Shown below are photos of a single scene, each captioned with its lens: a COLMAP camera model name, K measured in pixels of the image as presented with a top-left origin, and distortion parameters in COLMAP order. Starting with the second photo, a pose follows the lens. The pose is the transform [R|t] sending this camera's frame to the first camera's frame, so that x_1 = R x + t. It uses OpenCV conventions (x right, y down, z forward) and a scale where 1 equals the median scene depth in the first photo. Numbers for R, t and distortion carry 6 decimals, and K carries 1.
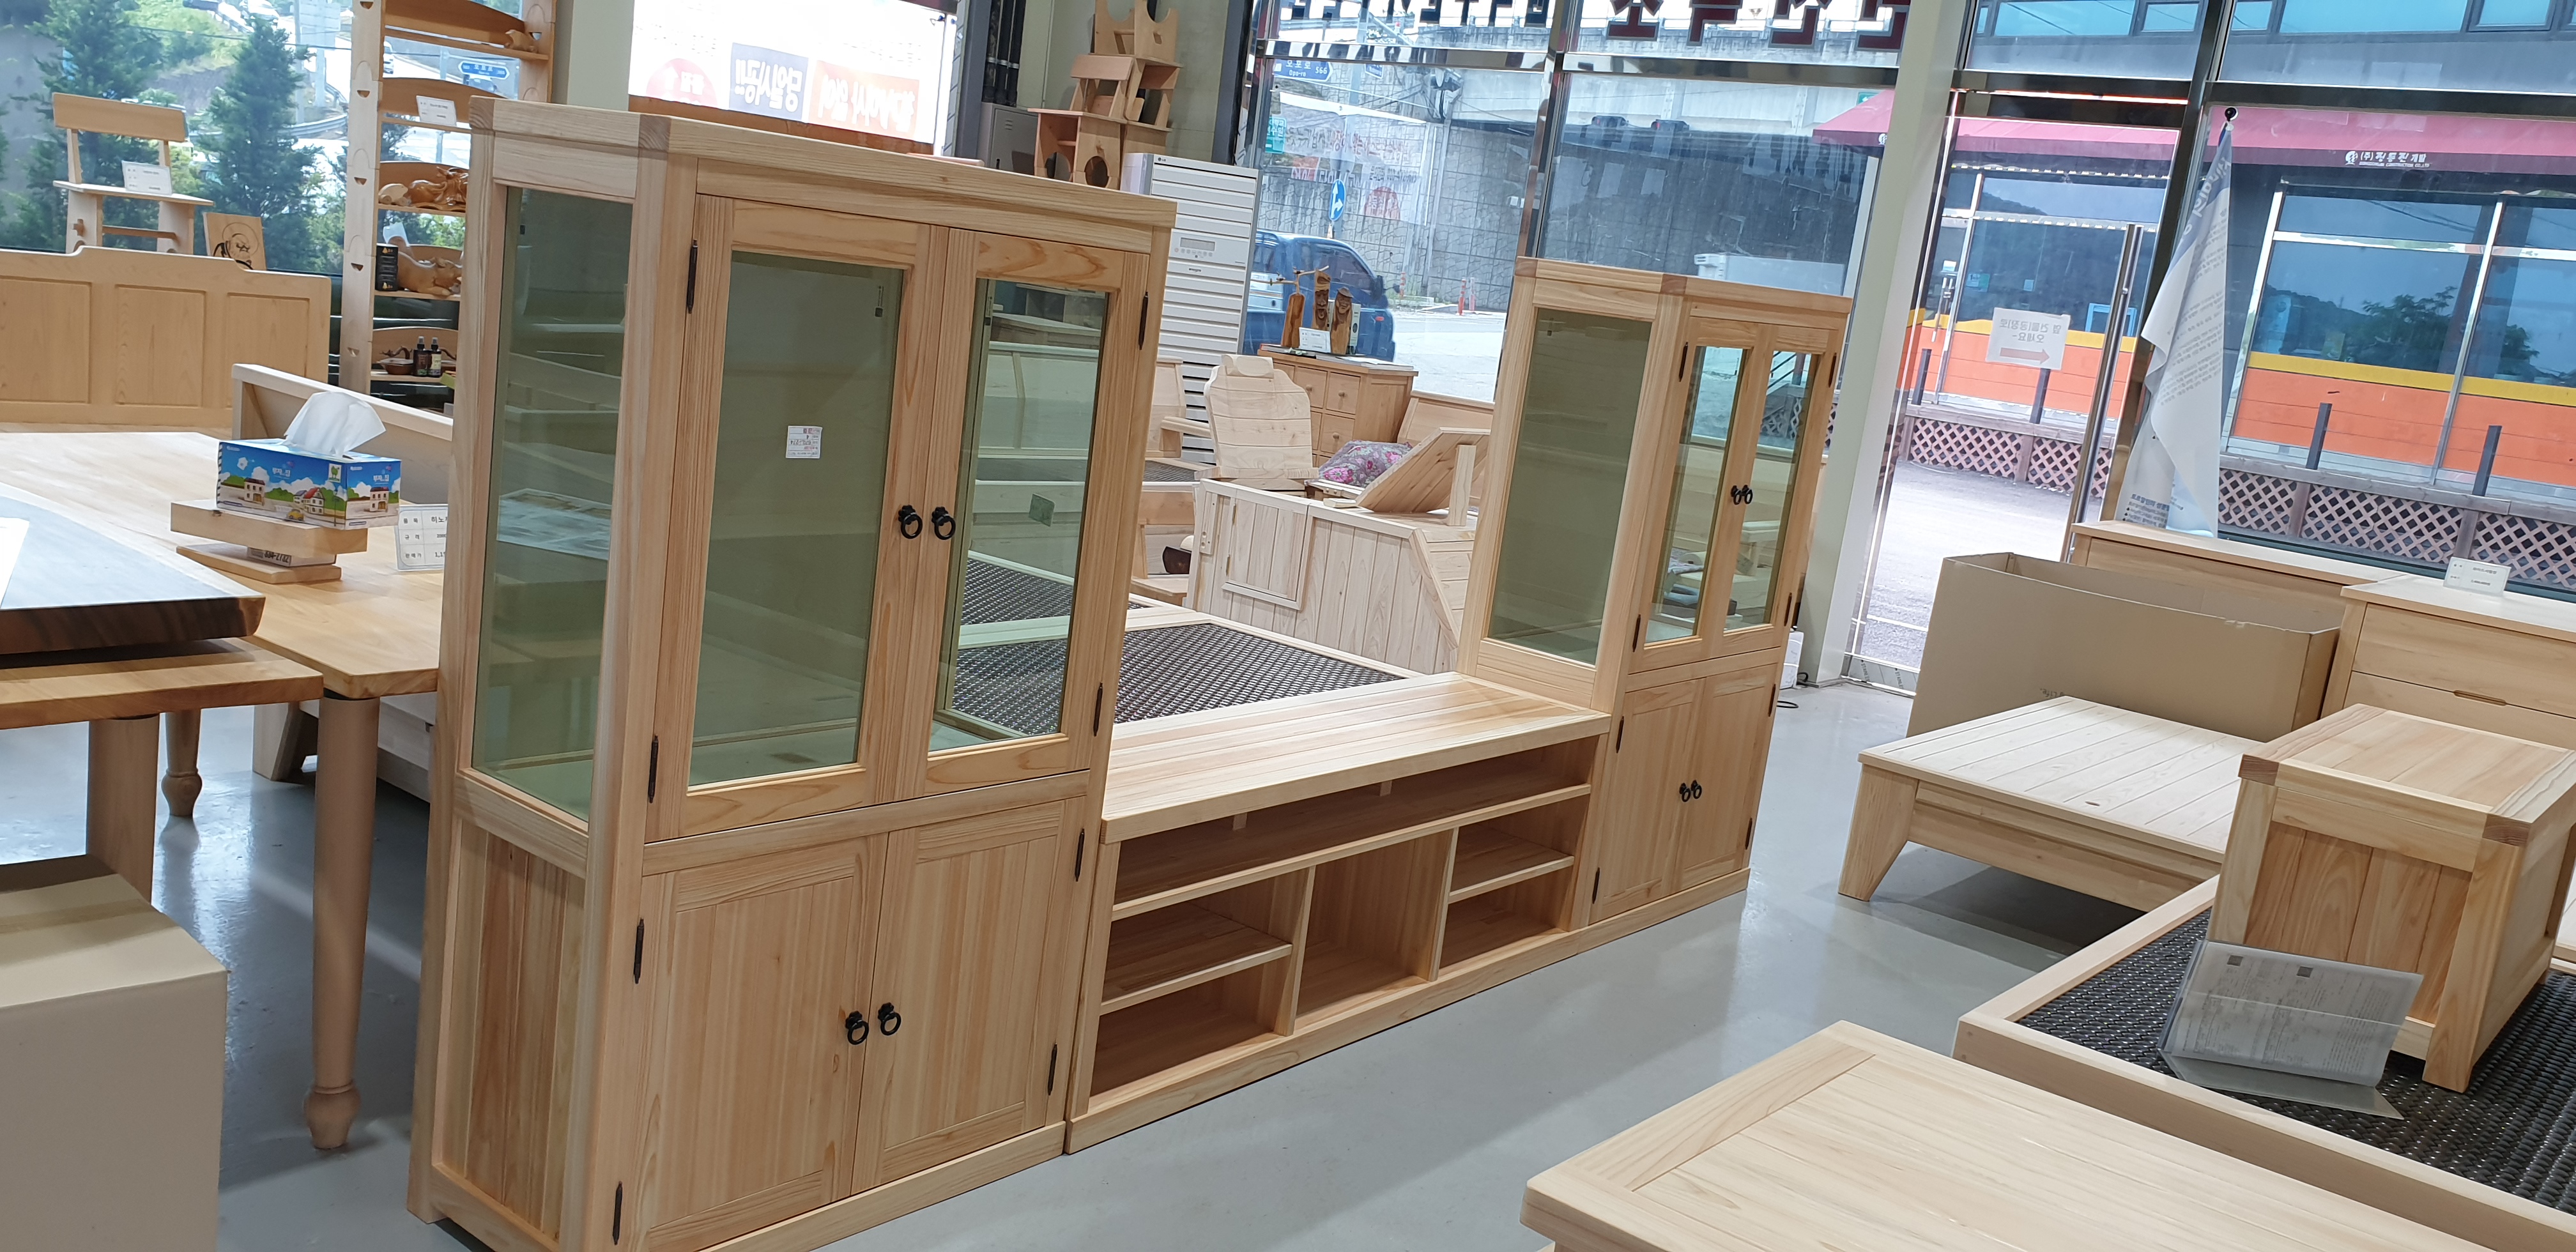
lens RADIAL K [[2003.7, 0, 1288.7], [0, 2003.7, 646.5], [0, 0, 1]] dist [0.029695, -0.047322]
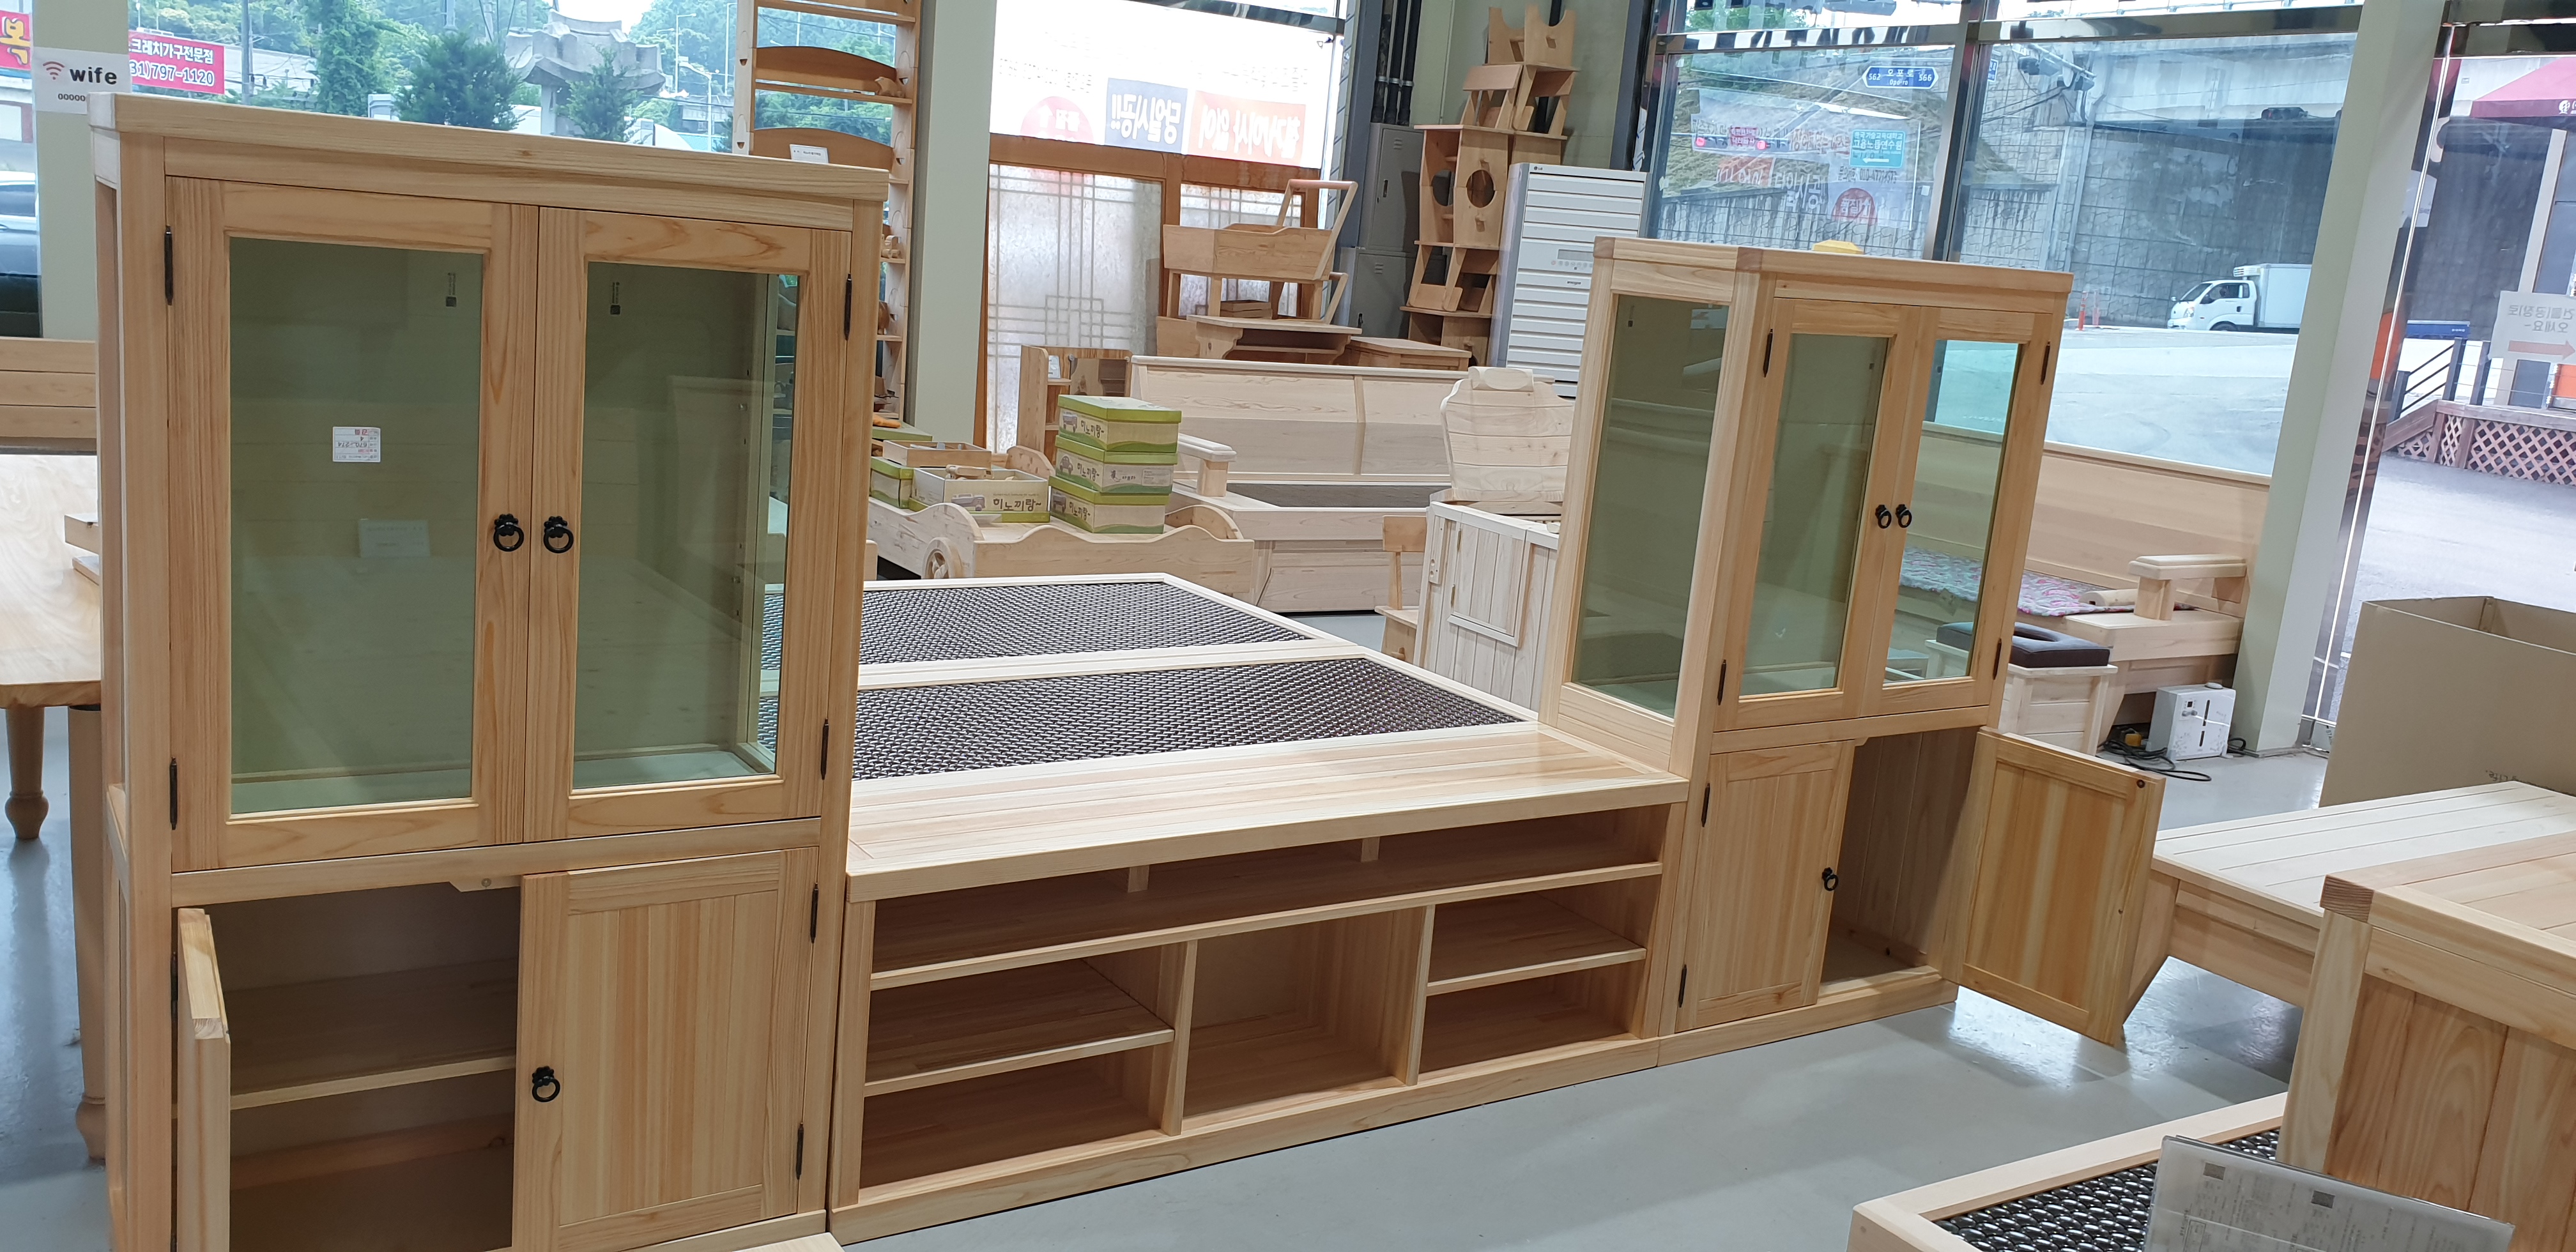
lens RADIAL K [[2003.7, 0, 1245.4], [0, 2003.7, 608.2], [0, 0, 1]] dist [0.029695, -0.047322]
pose [[0.945623, 0.016024, -0.324870, 0.275183], [-0.027753, 0.999118, -0.031499, -0.005870], [0.324078, 0.038803, 0.945234, 0.166226]]
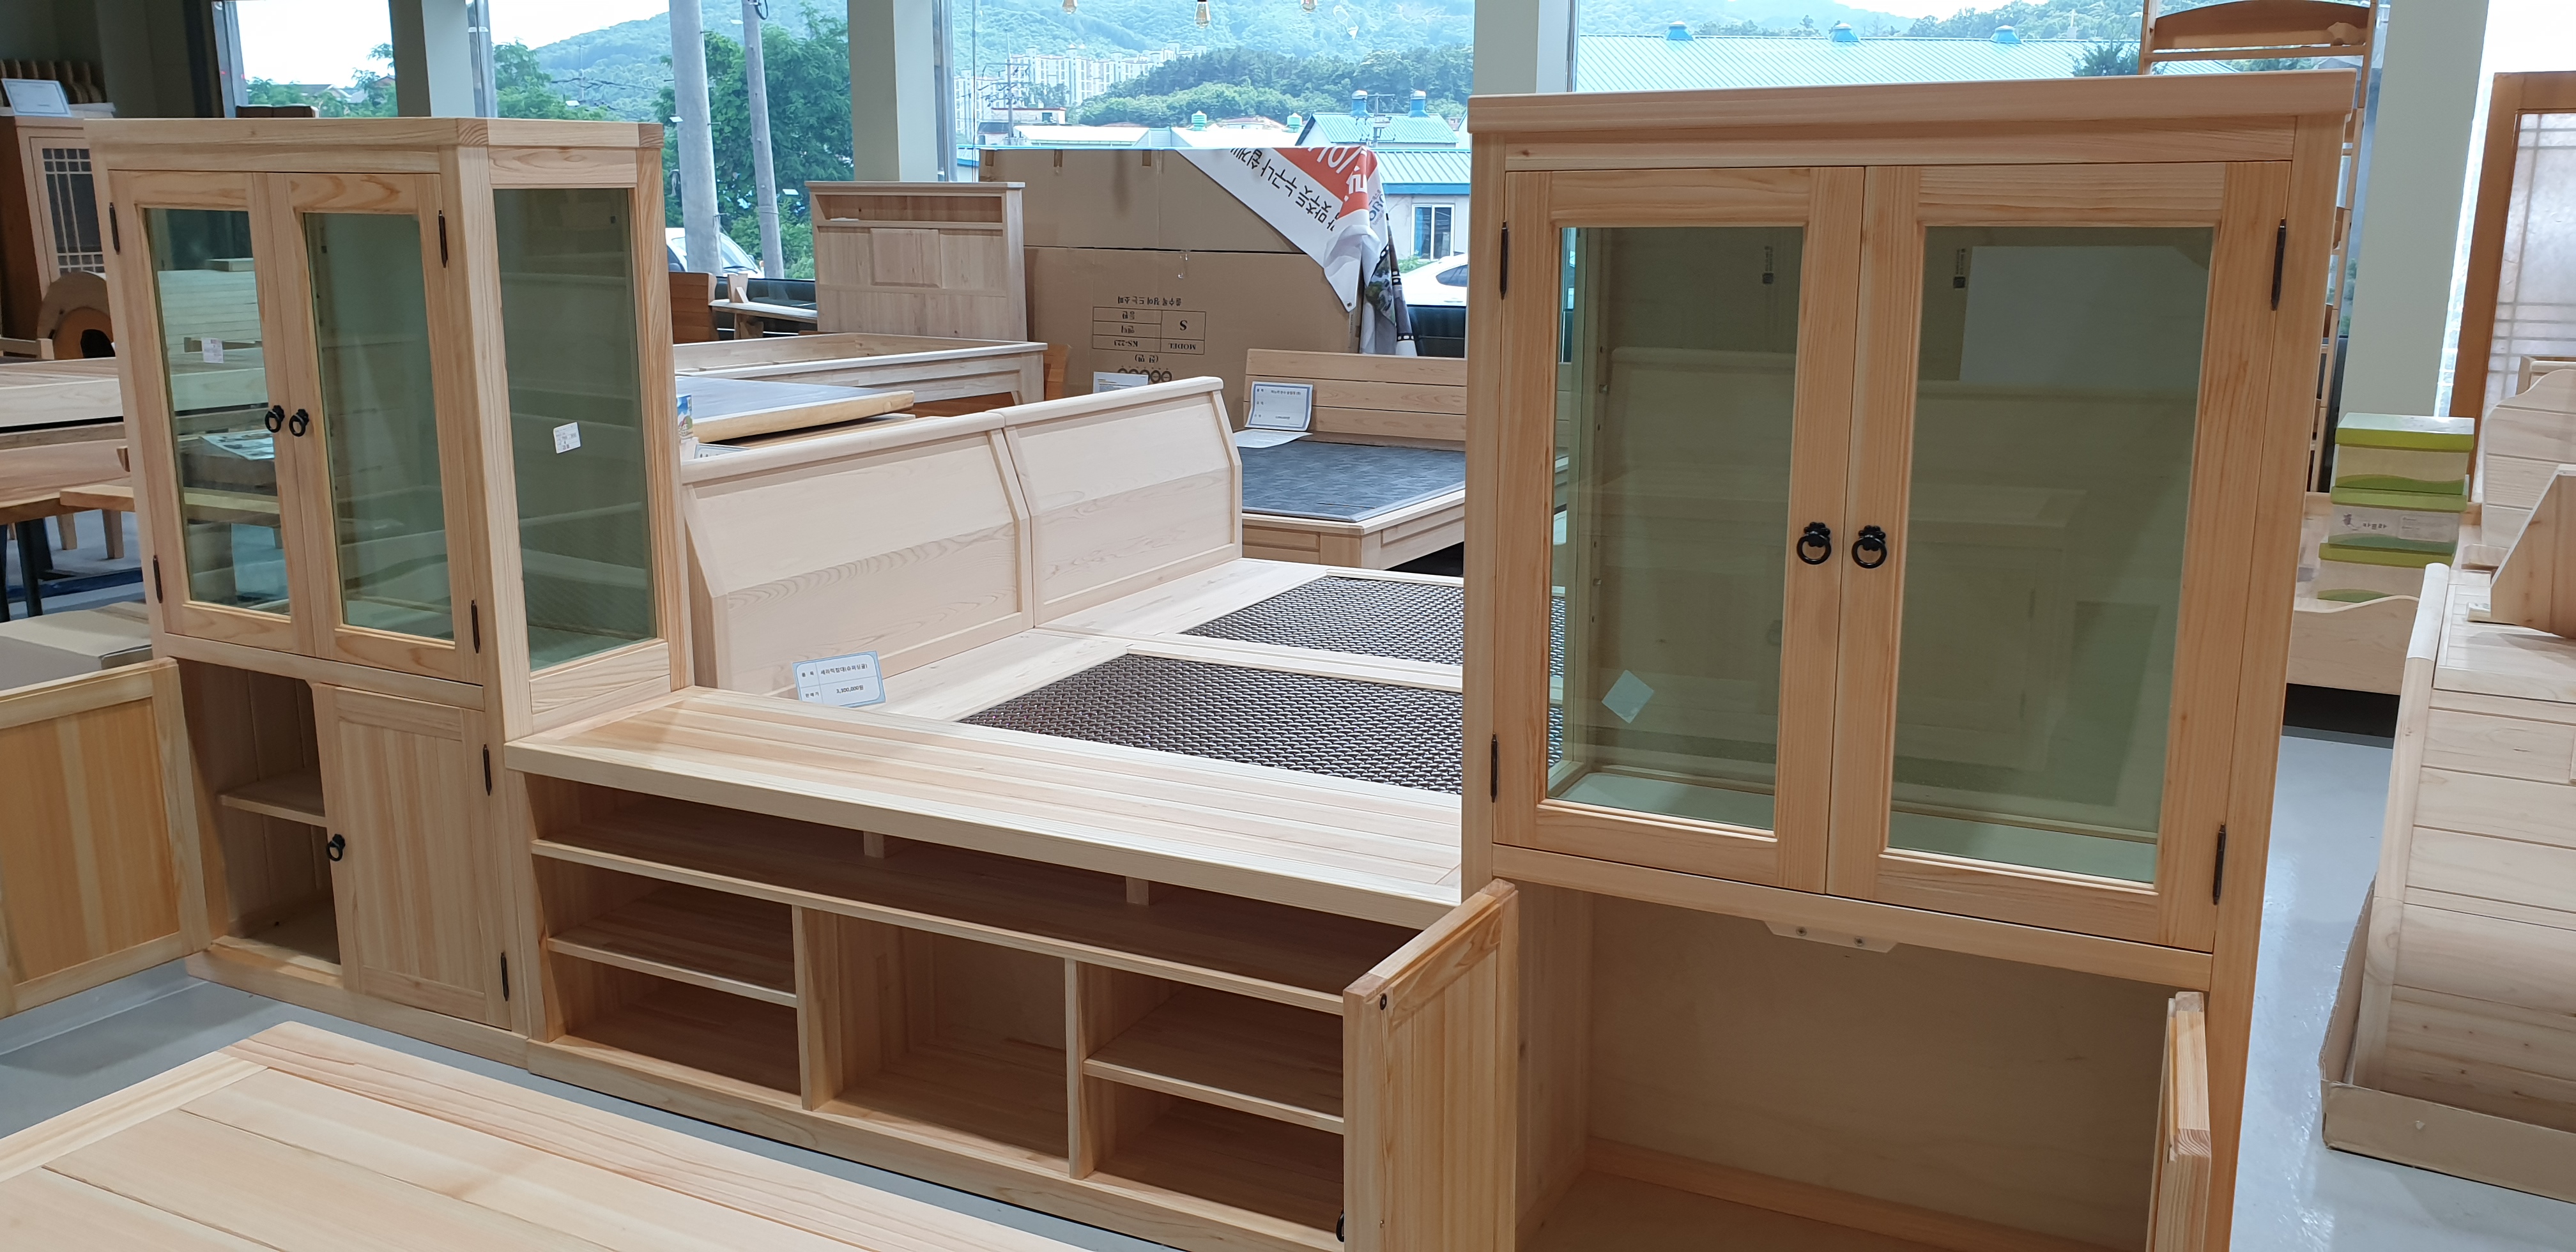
lens RADIAL K [[2003.7, 0, 1279.4], [0, 2003.7, 613.4], [0, 0, 1]] dist [0.029695, -0.047322]
pose [[0.194757, 0.083180, -0.977318, 0.737950], [-0.164088, 0.985119, 0.051145, -0.070795], [0.967029, 0.150405, 0.205508, 0.888411]]
